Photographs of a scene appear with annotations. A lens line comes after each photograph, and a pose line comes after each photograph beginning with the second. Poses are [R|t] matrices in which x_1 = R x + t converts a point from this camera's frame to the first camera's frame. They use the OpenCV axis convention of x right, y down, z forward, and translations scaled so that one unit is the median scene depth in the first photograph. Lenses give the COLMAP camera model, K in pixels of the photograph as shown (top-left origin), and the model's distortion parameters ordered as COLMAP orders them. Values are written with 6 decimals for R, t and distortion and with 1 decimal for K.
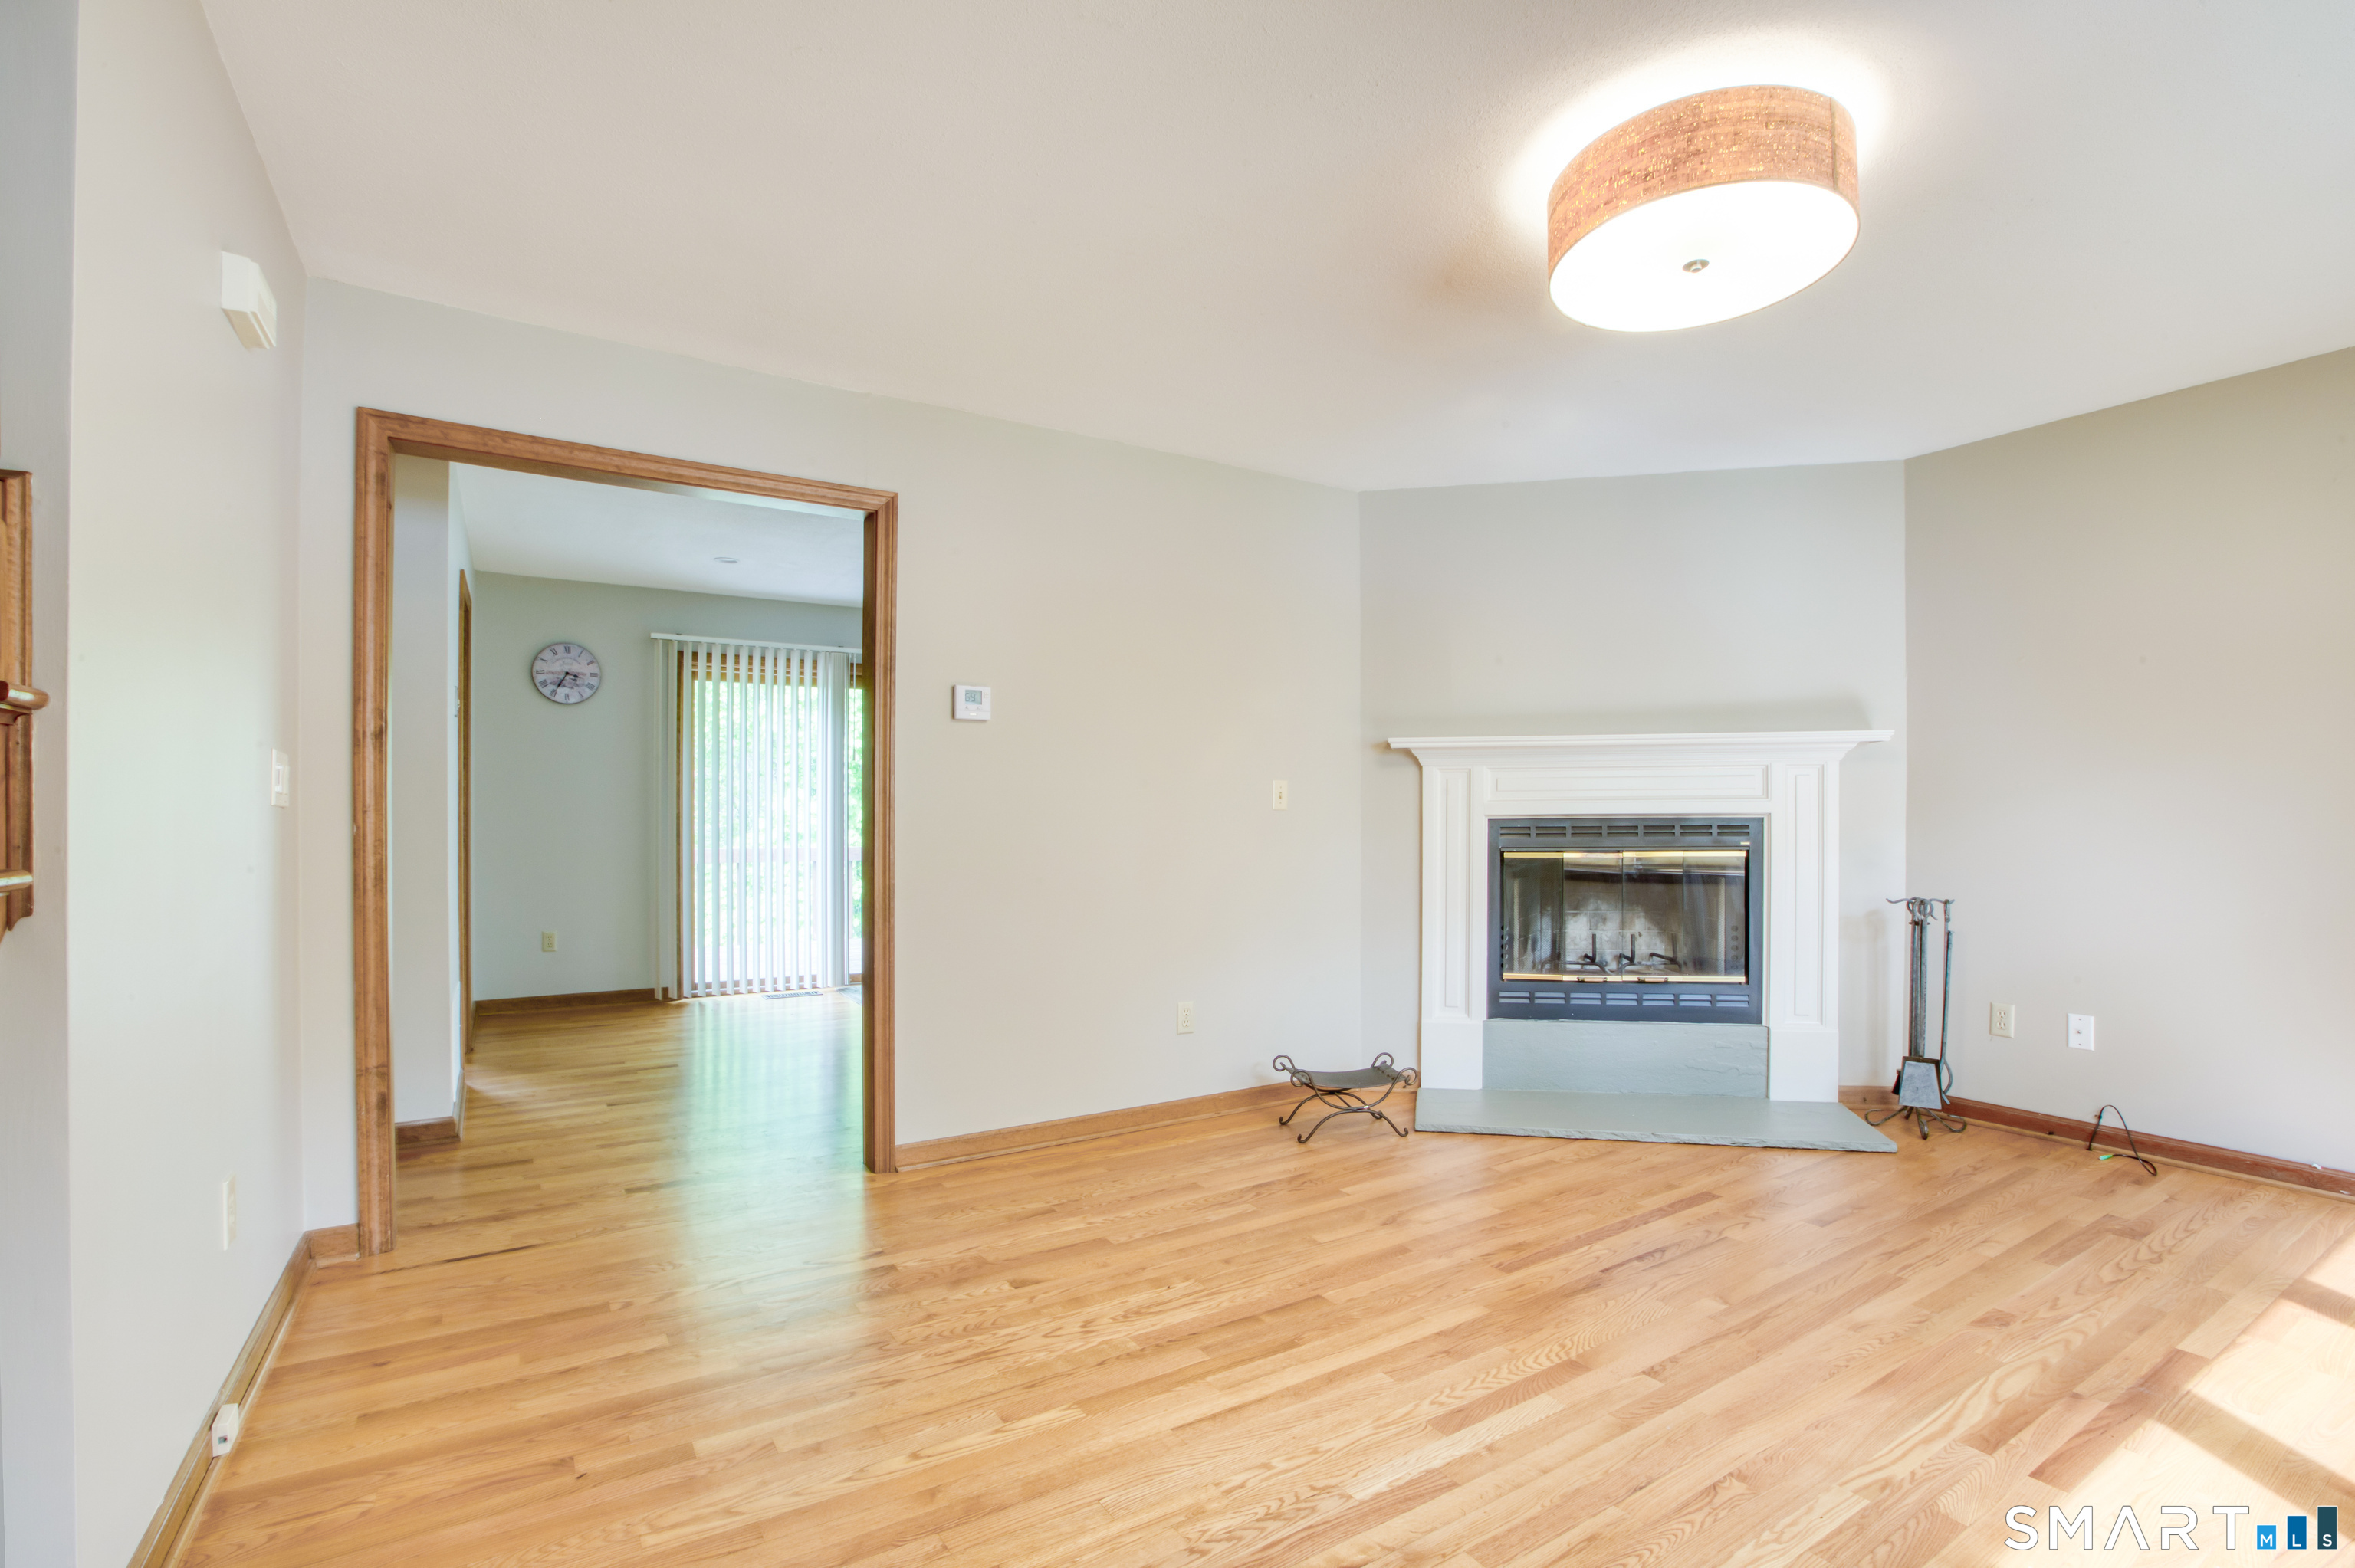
lens RADIAL K [[1076.7, 0, 1165.0], [0, 1076.7, 811.0], [0, 0, 1]] dist [-0.041990, 0.012395]
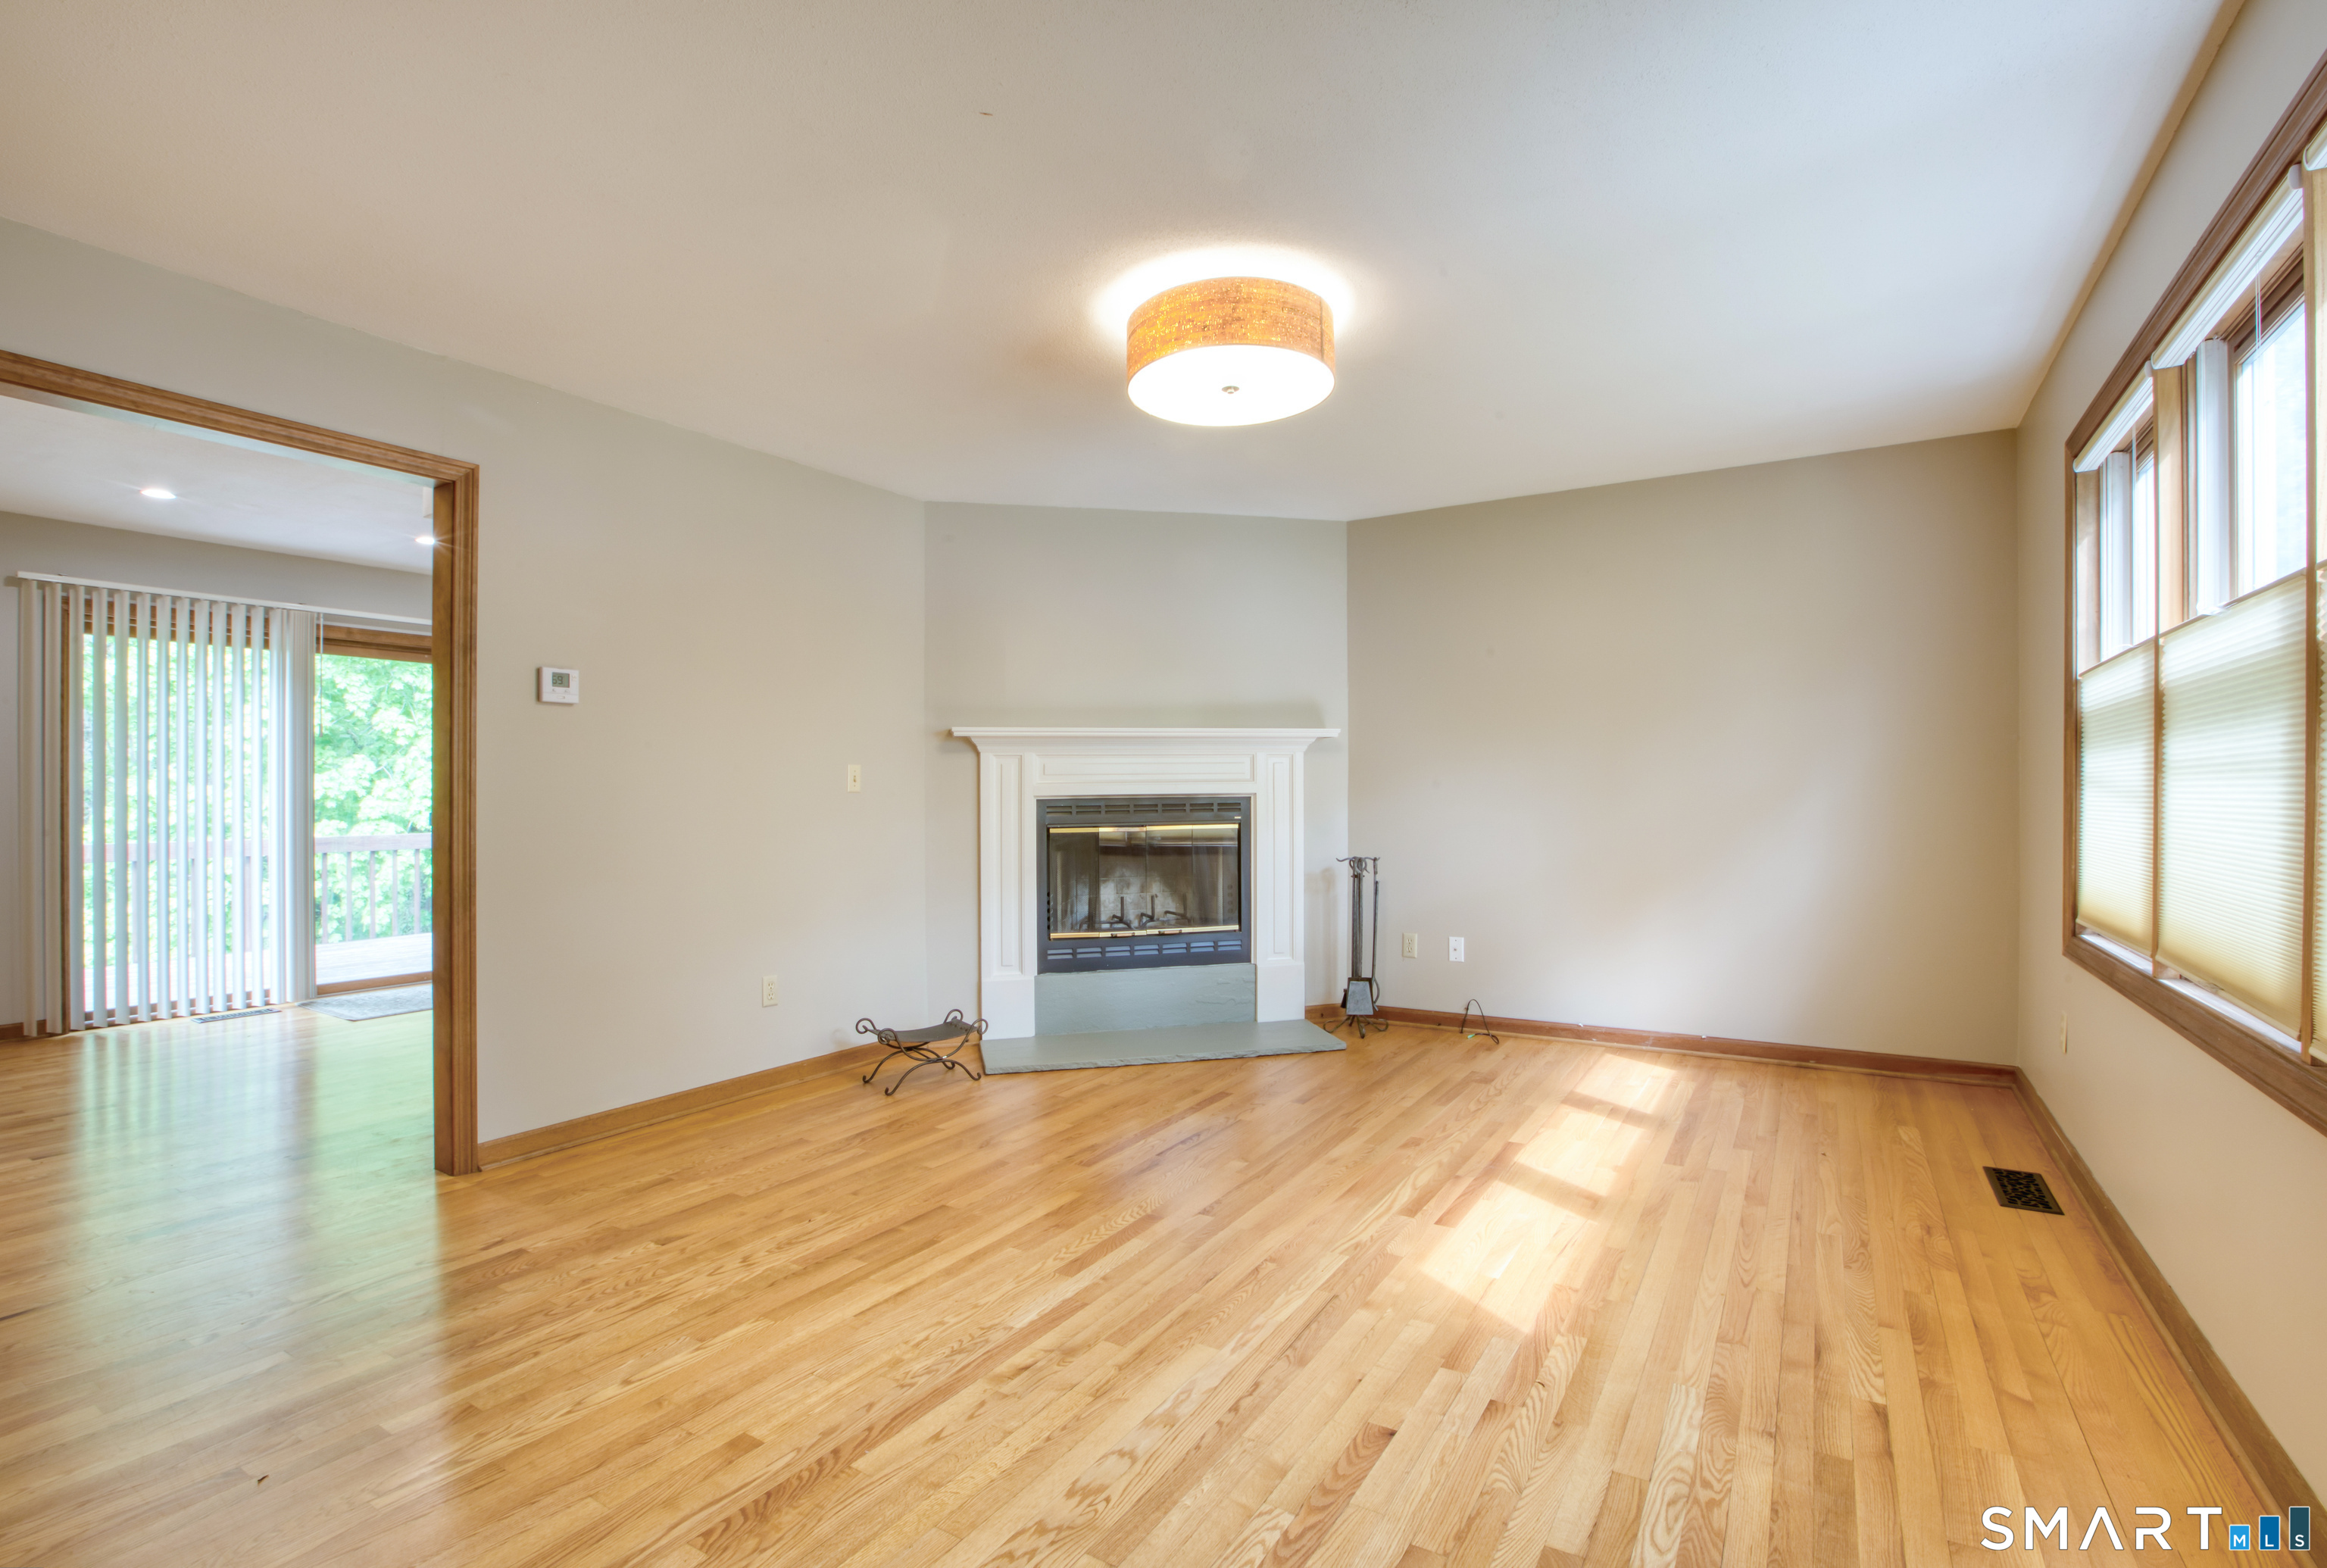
lens RADIAL K [[1064.0, 0, 1170.6], [0, 1064.0, 797.7], [0, 0, 1]] dist [-0.041990, 0.012395]
pose [[0.897153, -0.006808, 0.441668, -0.105854], [0.004426, 0.999970, 0.006423, -0.001828], [-0.441698, -0.003807, 0.897156, -0.114935]]
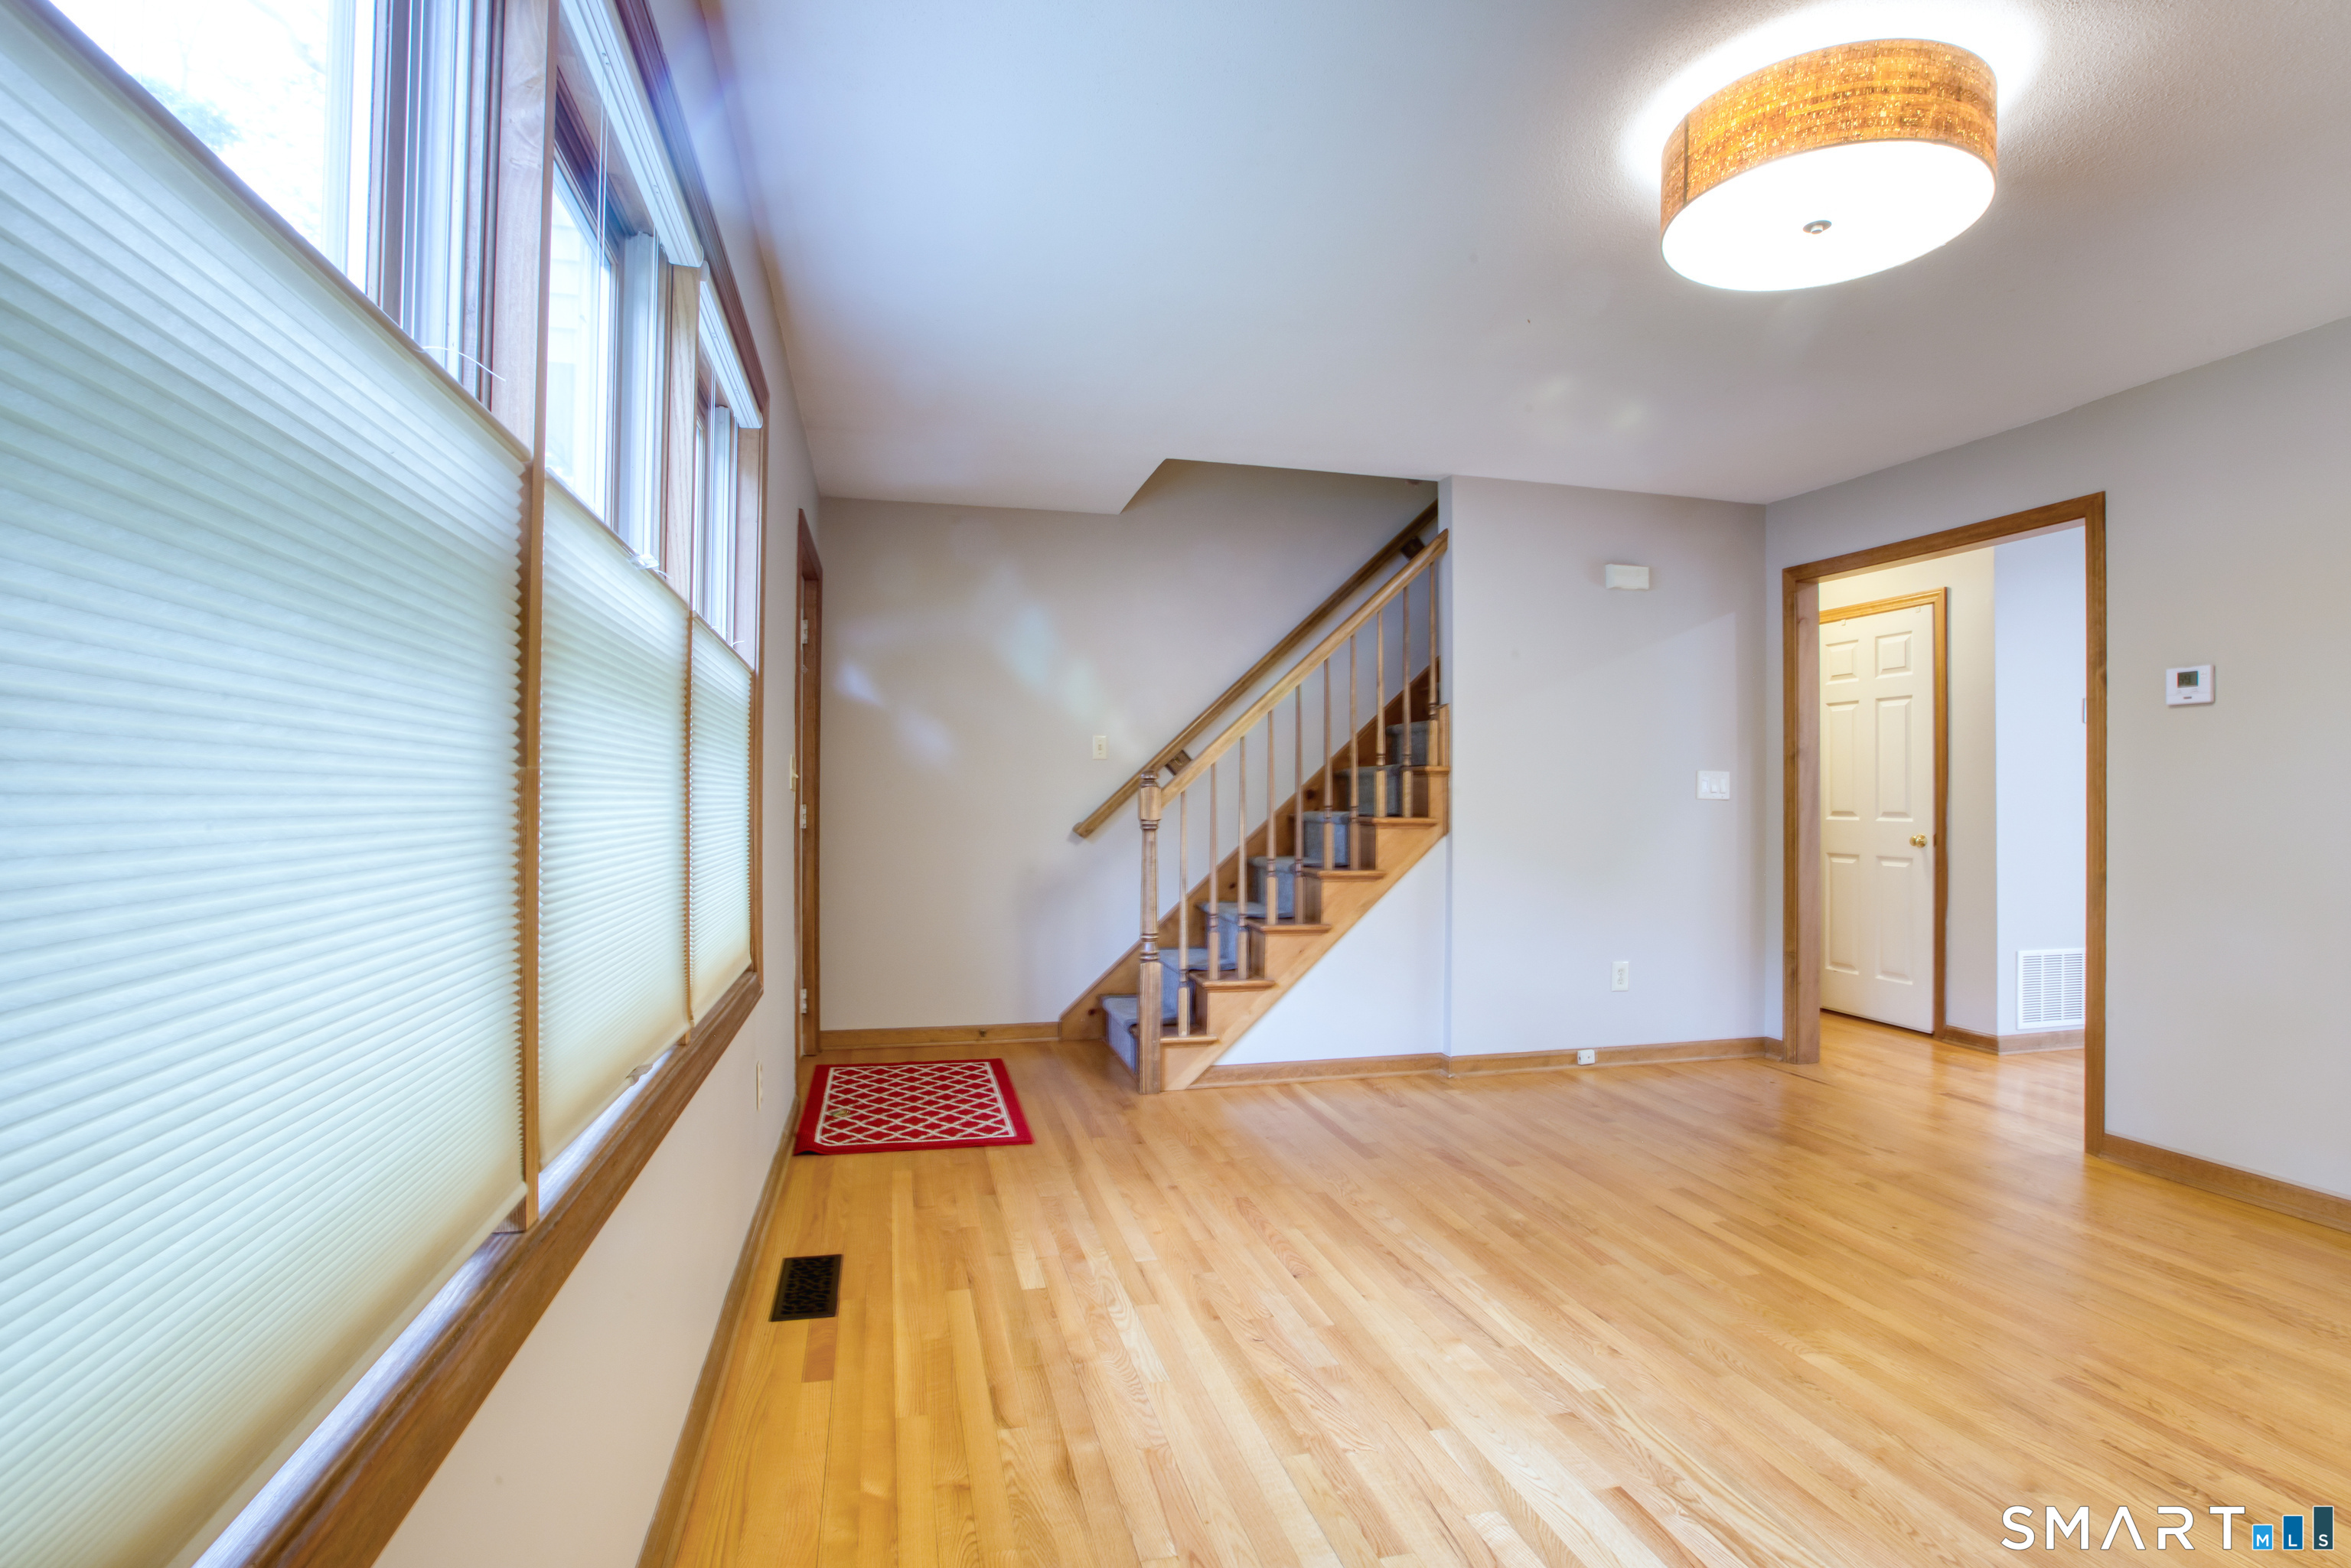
lens RADIAL K [[1075.0, 0, 1174.8], [0, 1075.0, 786.6], [0, 0, 1]] dist [-0.041990, 0.012395]
pose [[-0.296634, -0.009713, -0.954942, 0.964234], [-0.000556, 0.999950, -0.009998, -0.004488], [0.954991, -0.002435, -0.296624, 0.454267]]
